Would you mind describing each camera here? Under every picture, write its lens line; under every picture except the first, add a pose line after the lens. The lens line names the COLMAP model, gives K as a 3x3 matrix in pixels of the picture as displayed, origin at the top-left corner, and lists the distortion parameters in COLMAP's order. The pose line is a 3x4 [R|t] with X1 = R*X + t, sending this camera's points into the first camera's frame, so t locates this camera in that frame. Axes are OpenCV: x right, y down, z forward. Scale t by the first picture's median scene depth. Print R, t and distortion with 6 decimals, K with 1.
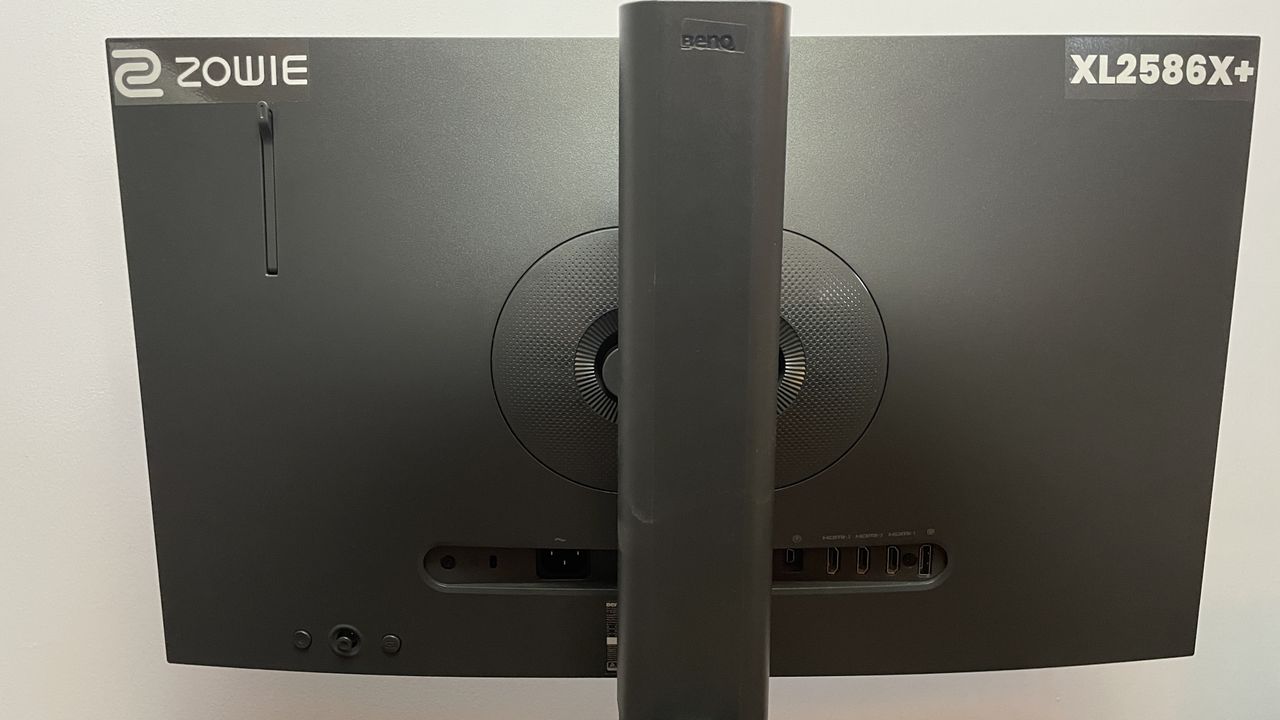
lens RADIAL K [[1019.8, 0, 640.4], [0, 1019.8, 358.4], [0, 0, 1]] dist [0.086786, 0.000902]
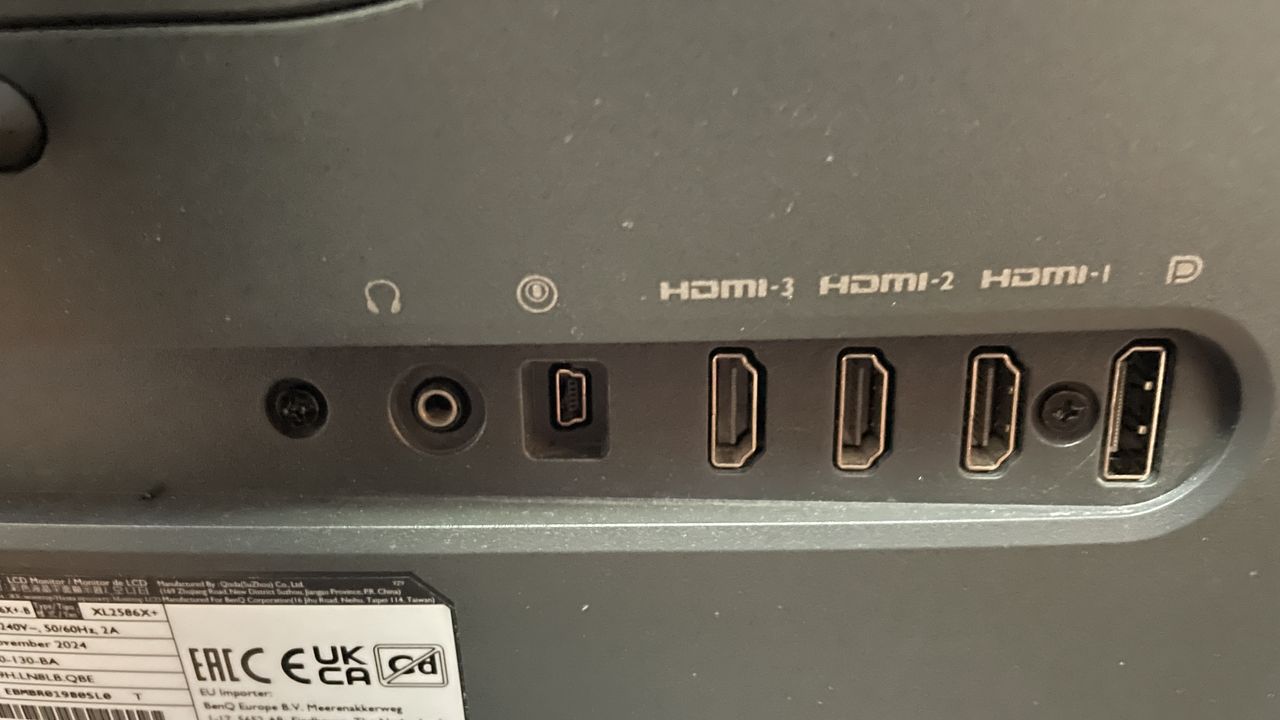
lens RADIAL K [[1019.8, 0, 639.7], [0, 1019.8, 360.2], [0, 0, 1]] dist [0.086786, 0.000902]
pose [[0.999176, 0.000479, -0.040578, 0.174986], [0.001319, 0.999019, 0.044272, 0.173404], [0.040559, -0.044289, 0.998195, 0.762685]]
